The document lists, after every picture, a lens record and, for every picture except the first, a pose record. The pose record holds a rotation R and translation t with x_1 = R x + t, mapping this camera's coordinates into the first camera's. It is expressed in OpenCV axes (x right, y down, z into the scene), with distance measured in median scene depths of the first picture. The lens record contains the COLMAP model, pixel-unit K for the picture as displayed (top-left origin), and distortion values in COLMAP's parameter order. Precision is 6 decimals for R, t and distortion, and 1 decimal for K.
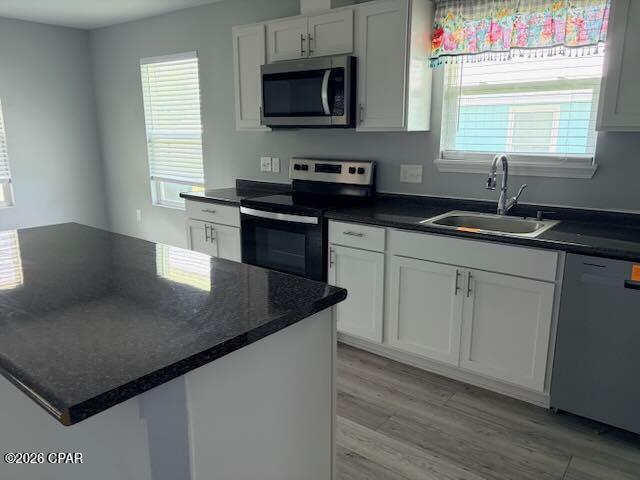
lens RADIAL K [[499.3, 0, 320.0], [0, 499.3, 240.0], [0, 0, 1]] dist [0.062425, -0.009061]
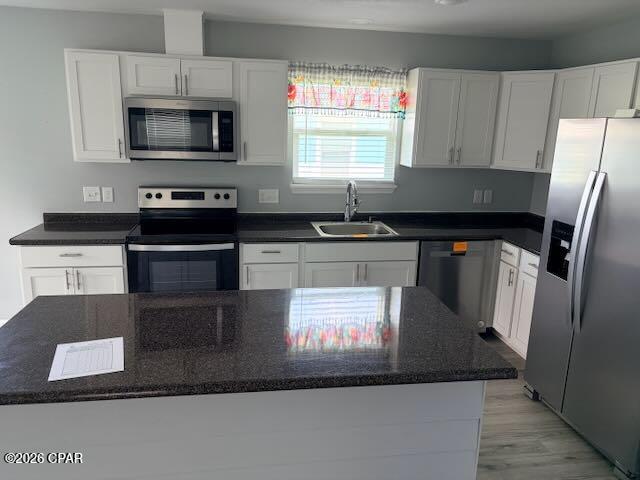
lens RADIAL K [[499.3, 0, 320.0], [0, 499.3, 240.0], [0, 0, 1]] dist [0.062425, -0.009061]
pose [[0.674362, -0.150118, 0.722980, -0.664265], [0.134170, 0.987729, 0.079942, -0.111420], [-0.726109, 0.043092, 0.686228, 0.072503]]
